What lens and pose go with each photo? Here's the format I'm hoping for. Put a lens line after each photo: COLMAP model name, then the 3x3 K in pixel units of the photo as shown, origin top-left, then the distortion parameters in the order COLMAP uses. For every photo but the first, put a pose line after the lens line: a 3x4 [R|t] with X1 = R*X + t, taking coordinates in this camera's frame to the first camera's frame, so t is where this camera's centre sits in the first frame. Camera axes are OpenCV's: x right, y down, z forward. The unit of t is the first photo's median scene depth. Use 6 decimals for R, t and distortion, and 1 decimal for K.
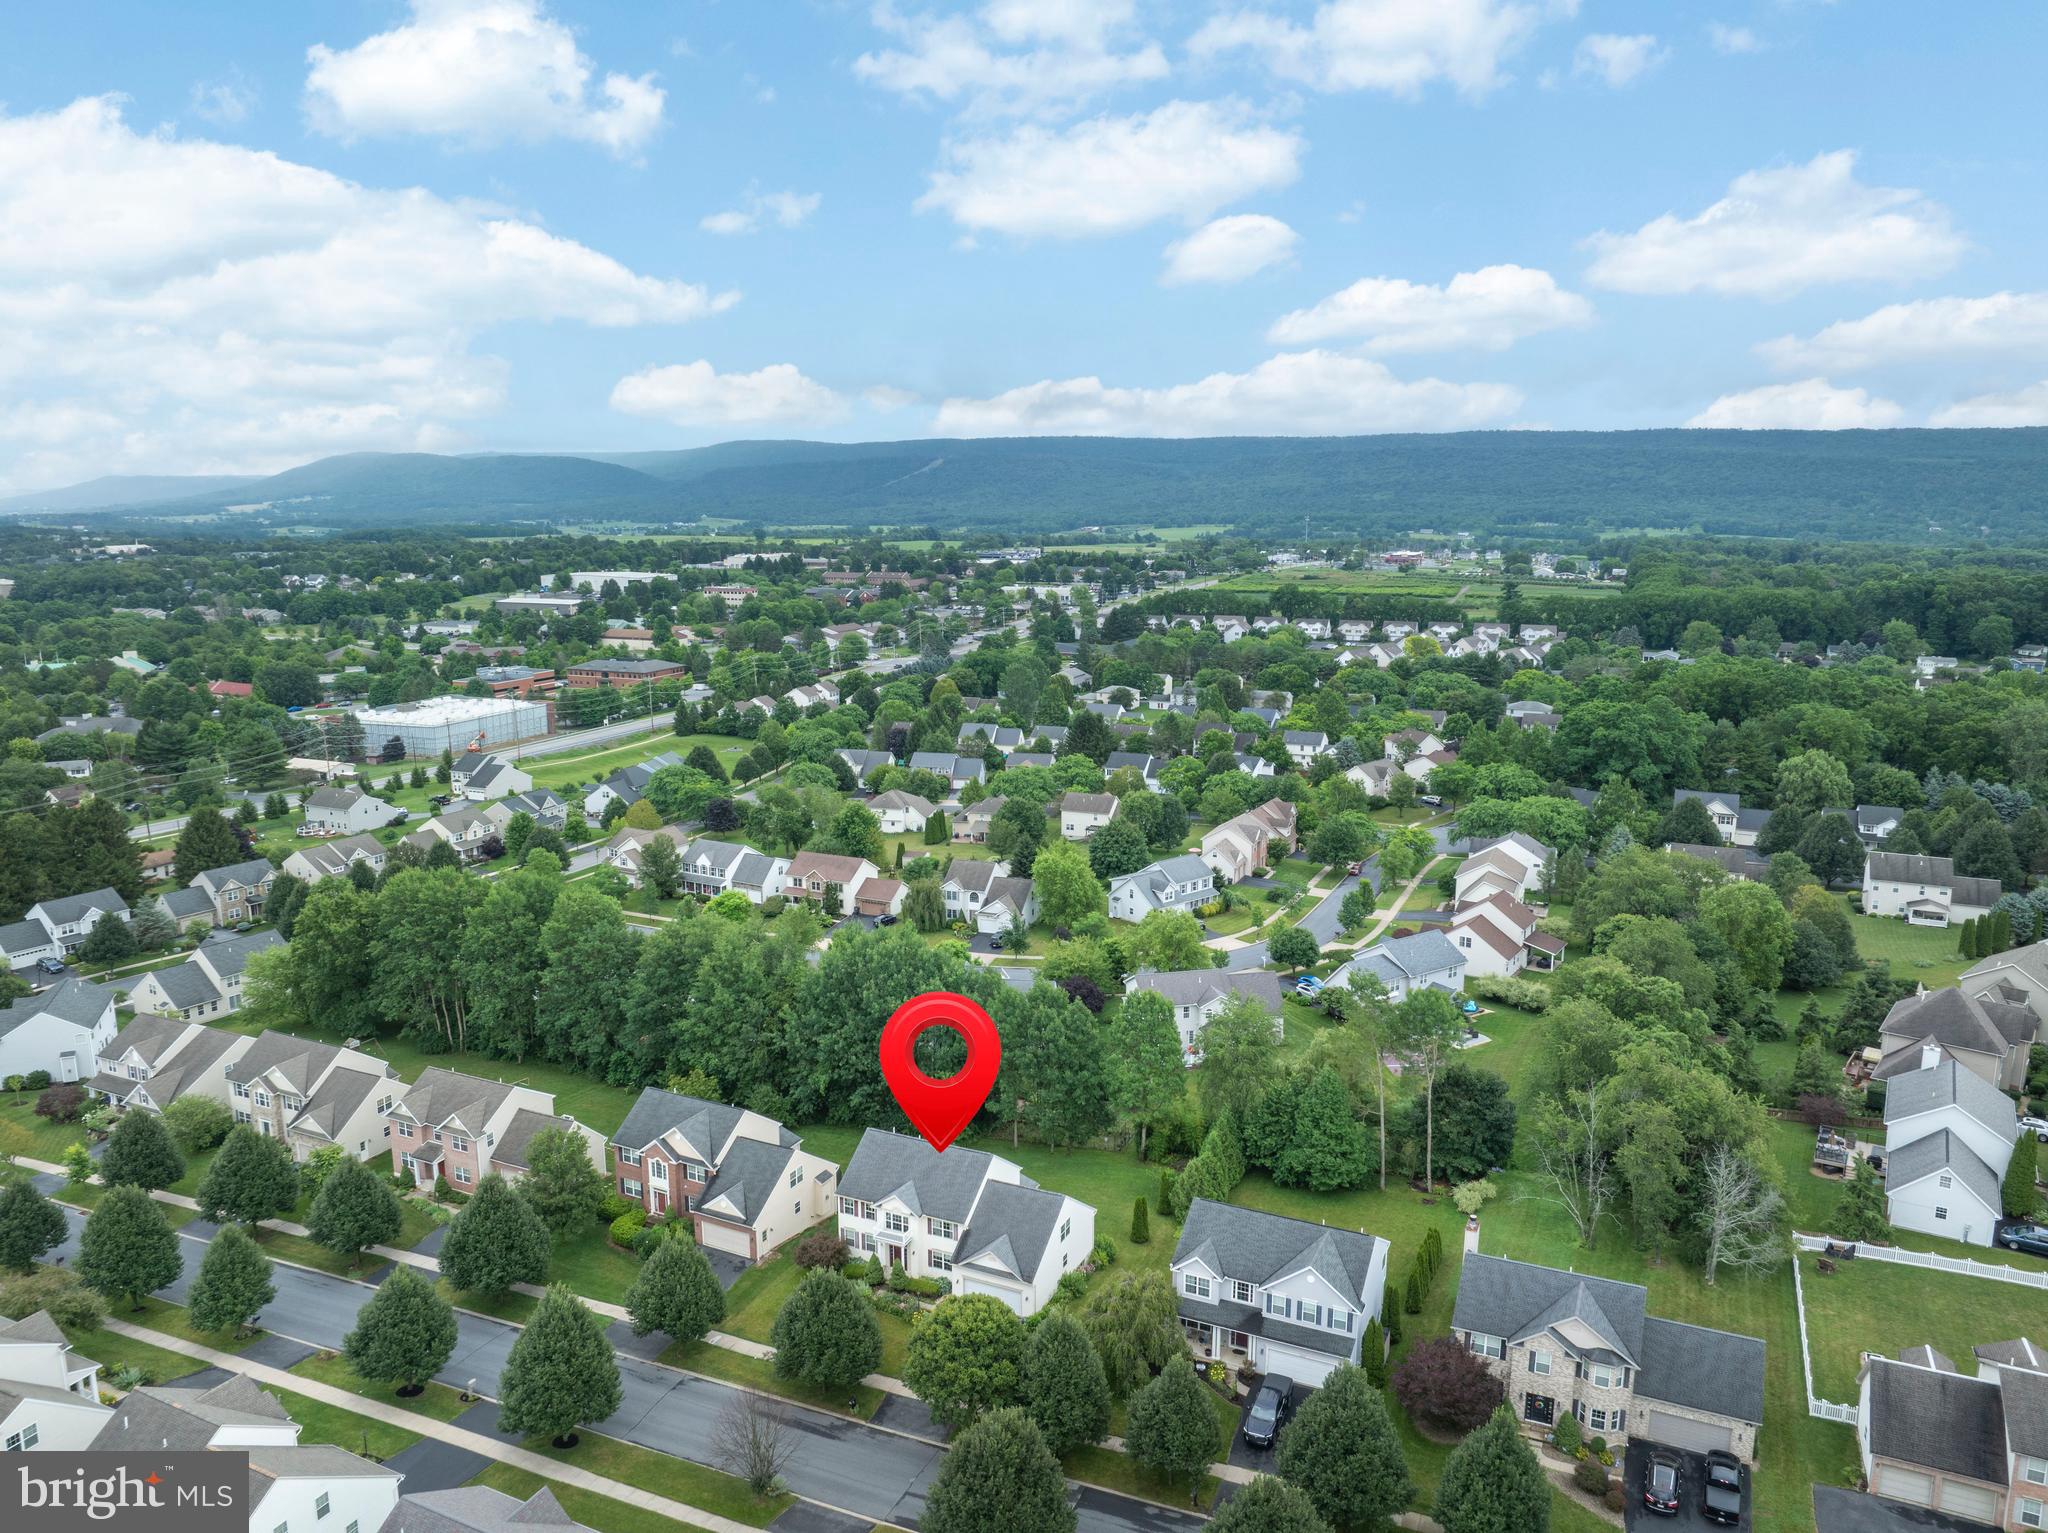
lens RADIAL K [[1426.9, 0, 1024.0], [0, 1426.9, 766.5], [0, 0, 1]] dist [-0.035379, -0.001185]
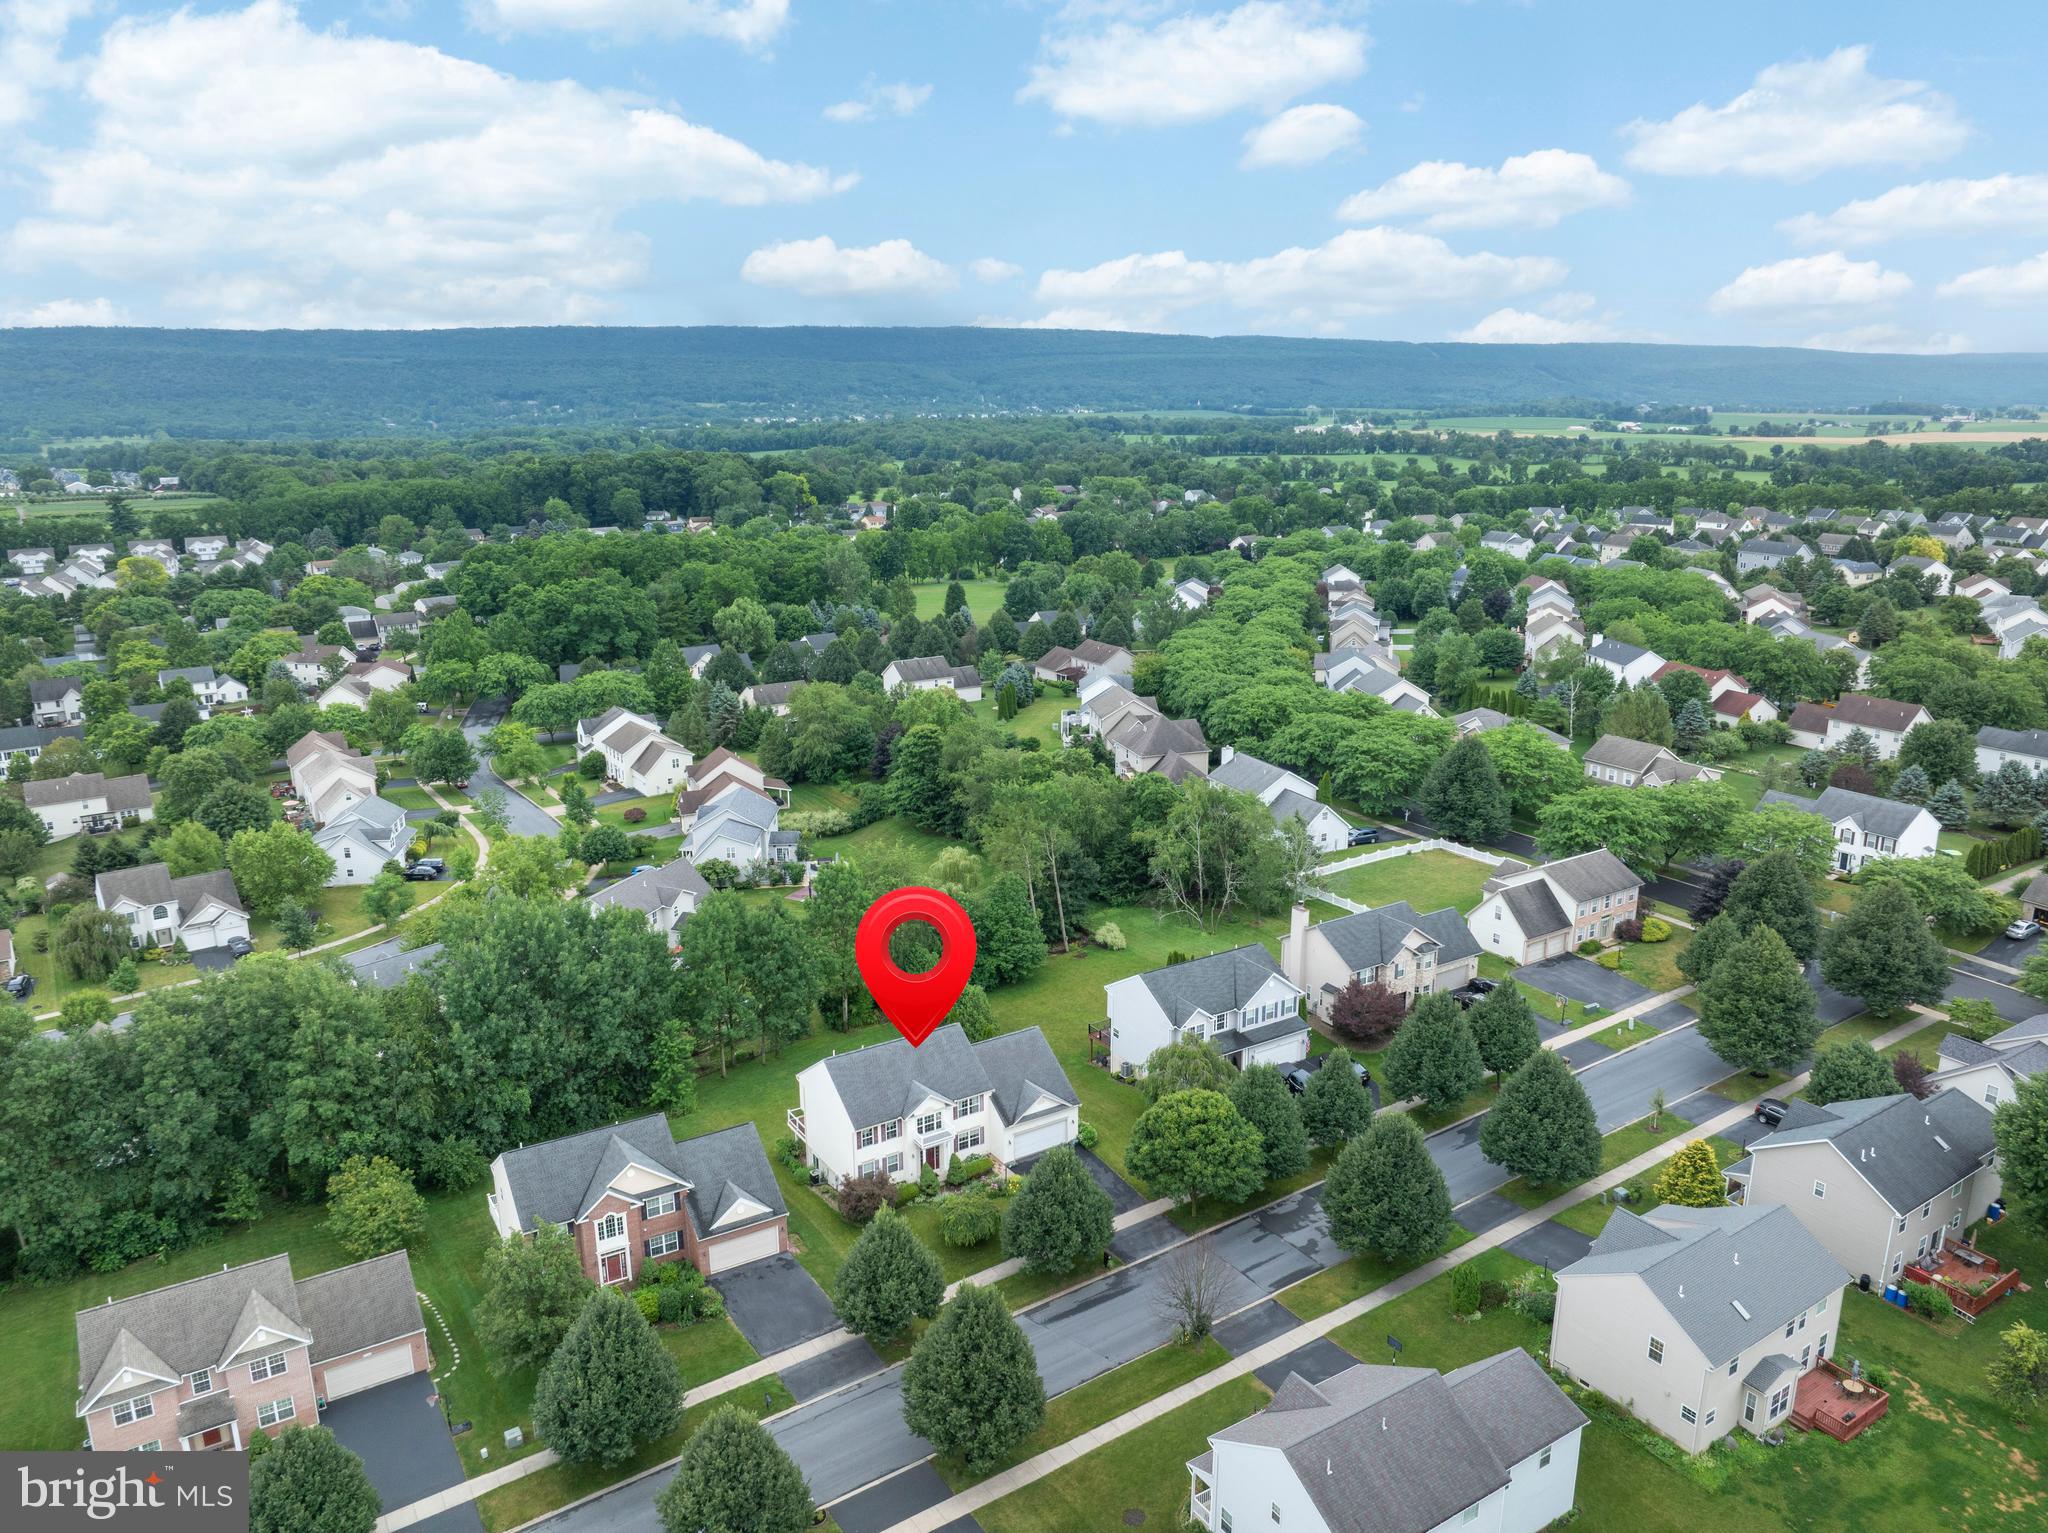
lens RADIAL K [[1426.9, 0, 1024.0], [0, 1426.9, 766.5], [0, 0, 1]] dist [-0.035379, -0.001185]
pose [[0.546234, -0.219979, 0.808231, -0.766428], [0.165678, 0.974210, 0.153182, -0.047592], [-0.821084, 0.050233, 0.568593, 0.389096]]
